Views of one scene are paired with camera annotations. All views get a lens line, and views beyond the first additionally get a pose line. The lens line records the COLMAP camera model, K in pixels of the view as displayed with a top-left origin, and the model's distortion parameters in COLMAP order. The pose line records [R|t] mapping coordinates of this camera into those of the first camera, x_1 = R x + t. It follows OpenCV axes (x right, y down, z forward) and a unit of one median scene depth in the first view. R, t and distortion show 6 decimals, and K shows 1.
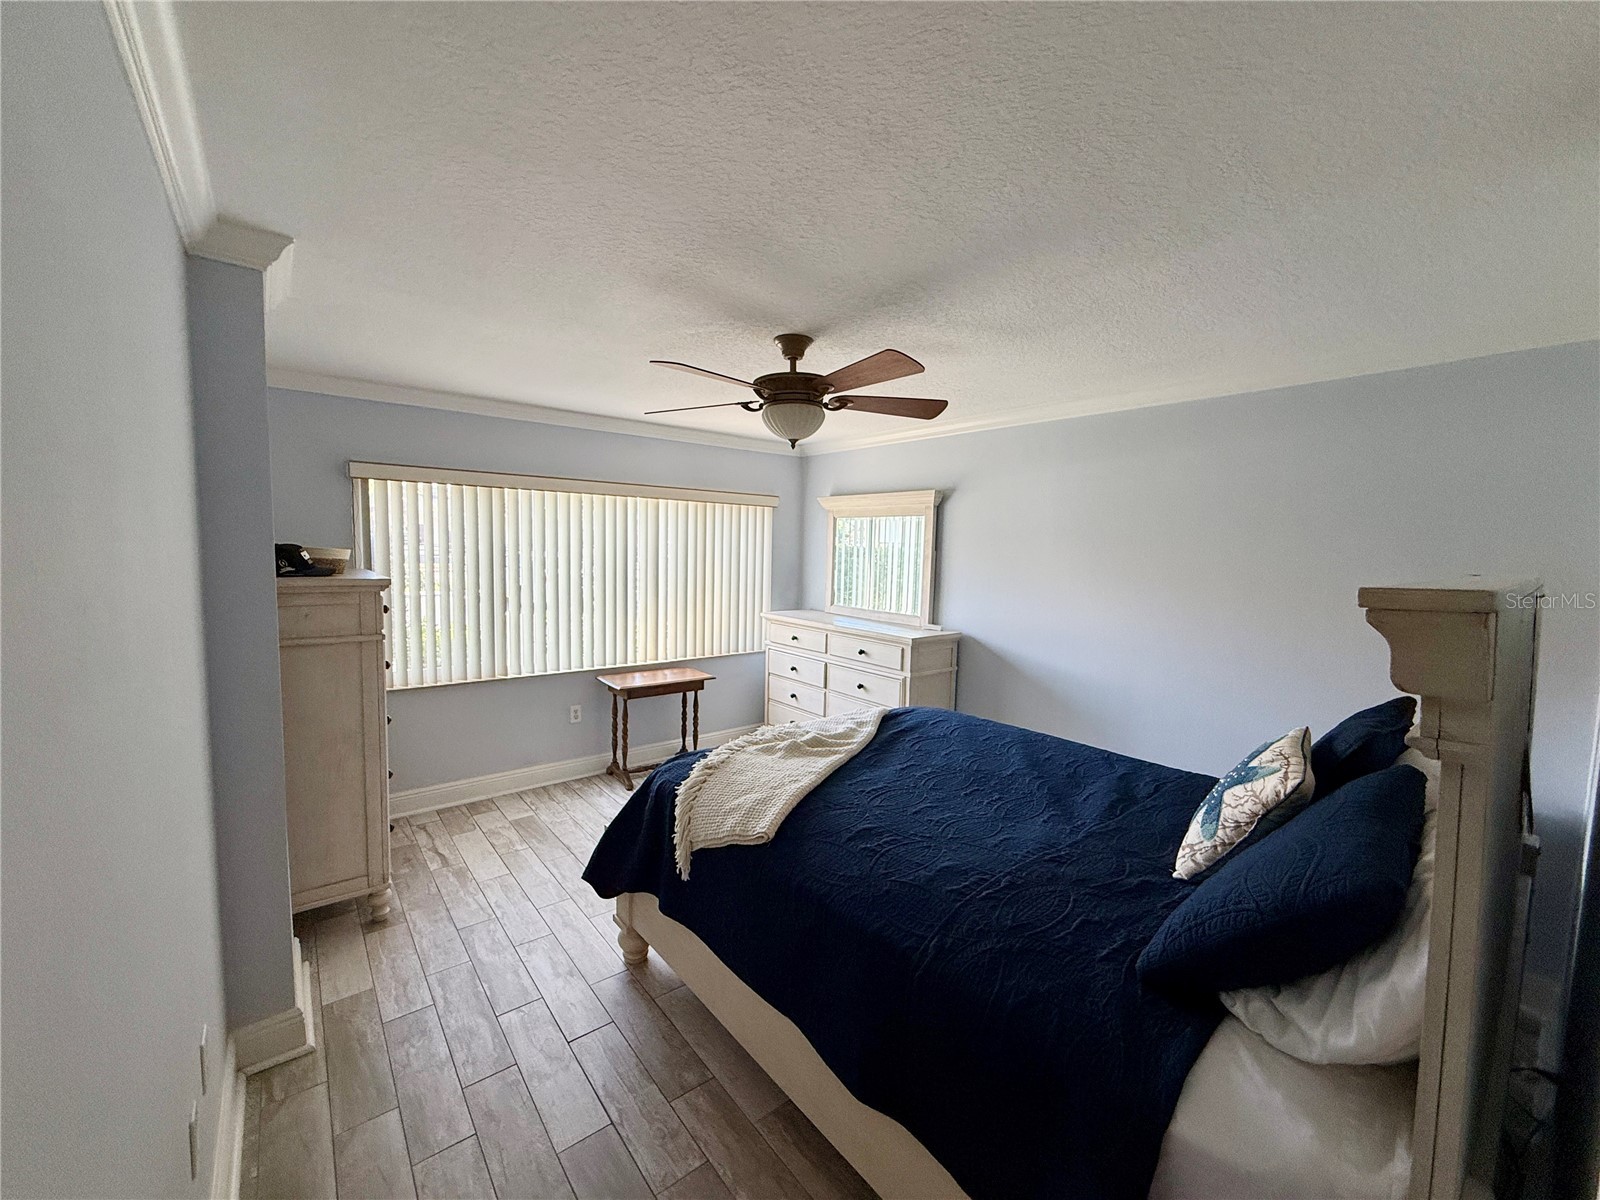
lens RADIAL K [[634.5, 0, 795.2], [0, 634.5, 601.1], [0, 0, 1]] dist [0.000034, -0.000091]
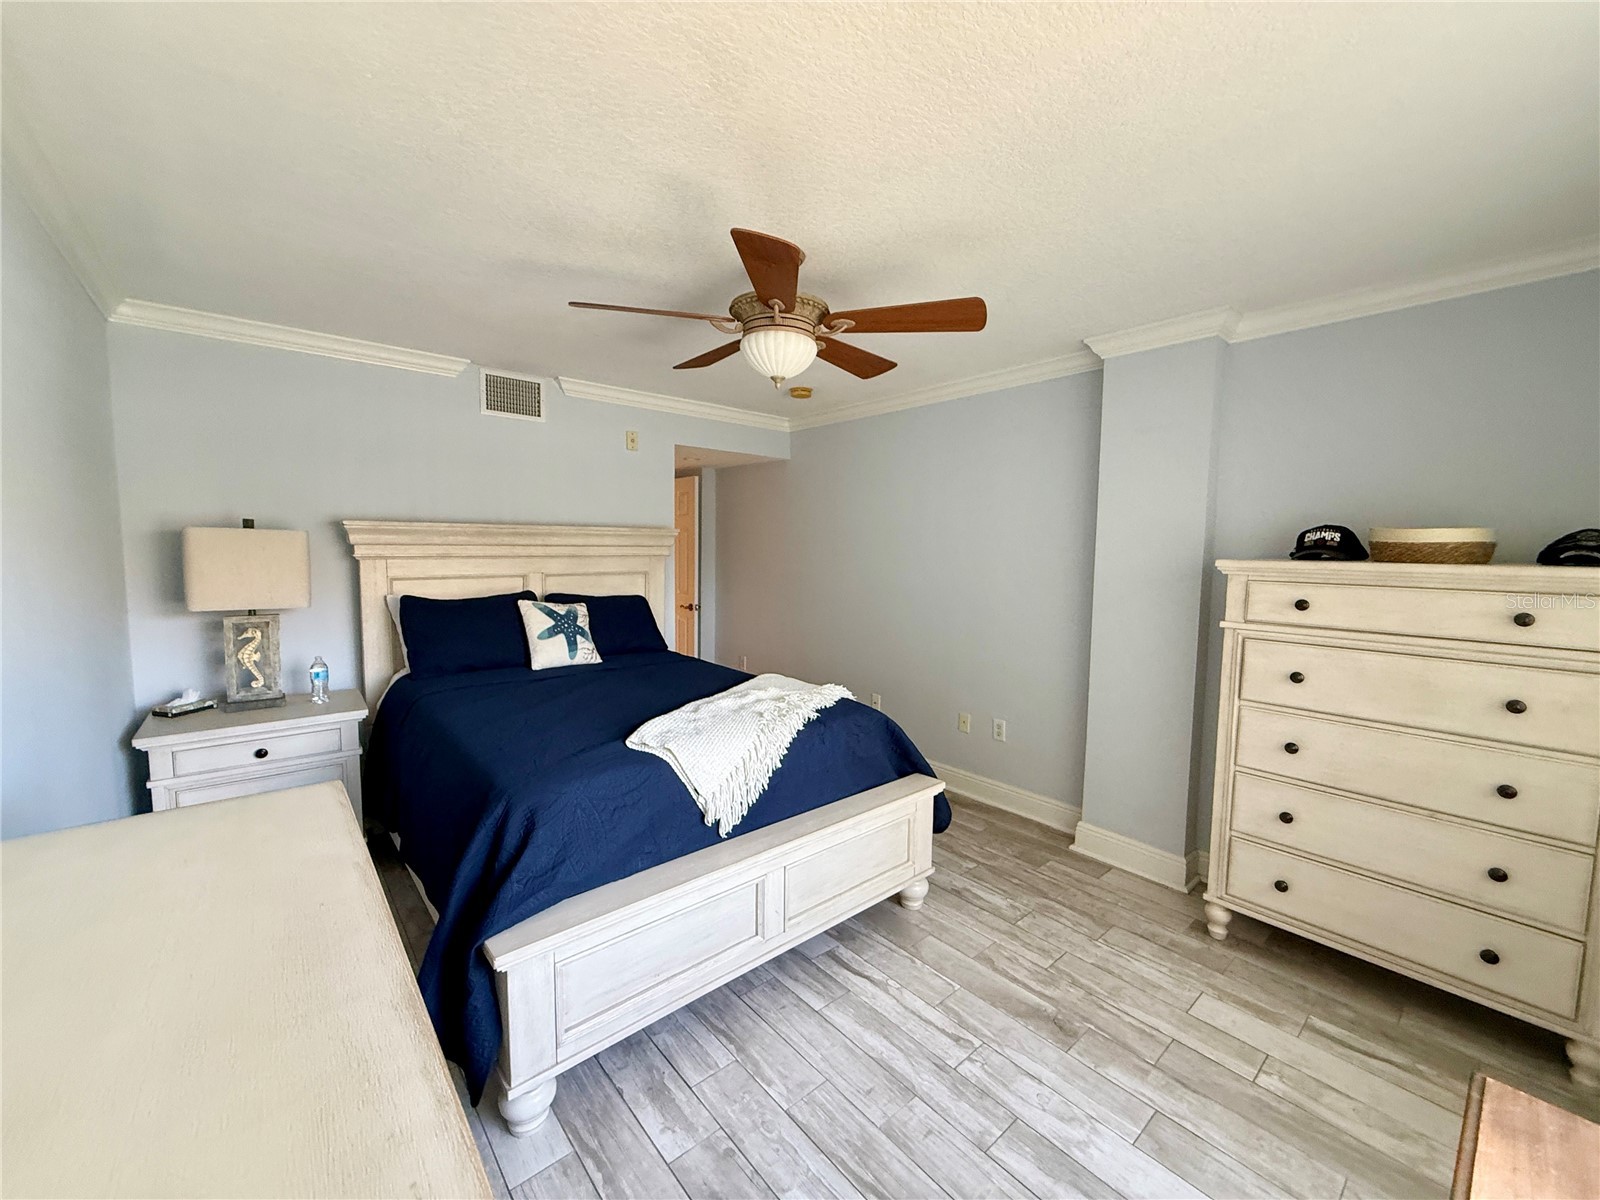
lens RADIAL K [[634.5, 0, 795.2], [0, 634.5, 601.1], [0, 0, 1]] dist [0.000034, -0.000091]
pose [[-0.999103, -0.031701, -0.028065, -0.009090], [-0.036006, 0.984904, 0.169313, -0.099722], [0.022274, 0.170172, -0.985163, 1.728627]]
